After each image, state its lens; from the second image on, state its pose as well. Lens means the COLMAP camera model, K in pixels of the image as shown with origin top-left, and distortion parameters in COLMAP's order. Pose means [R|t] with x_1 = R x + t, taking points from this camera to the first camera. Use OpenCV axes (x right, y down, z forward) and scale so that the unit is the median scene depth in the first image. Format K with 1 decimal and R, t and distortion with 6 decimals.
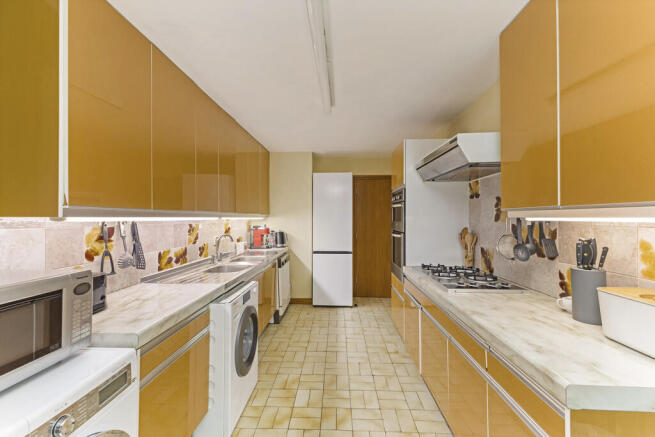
lens RADIAL K [[286.6, 0, 326.3], [0, 286.6, 216.5], [0, 0, 1]] dist [-0.000535, 0.000093]
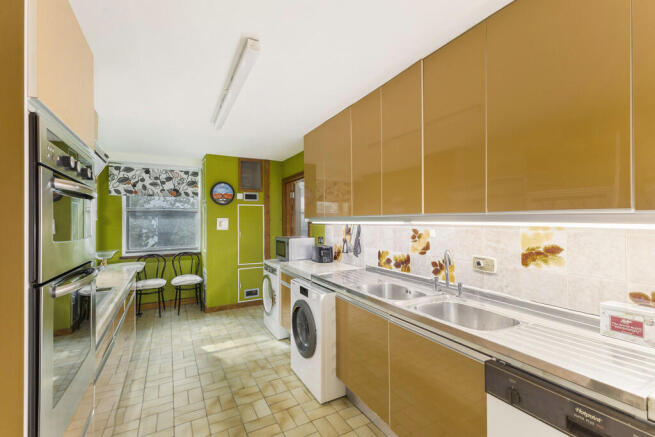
lens RADIAL K [[286.6, 0, 326.4], [0, 286.6, 220.4], [0, 0, 1]] dist [-0.000535, 0.000093]
pose [[-0.856599, 0.008527, -0.515913, 0.209300], [0.012753, 0.999908, -0.004649, 0.001264], [0.515826, -0.010562, -0.856628, 1.818228]]
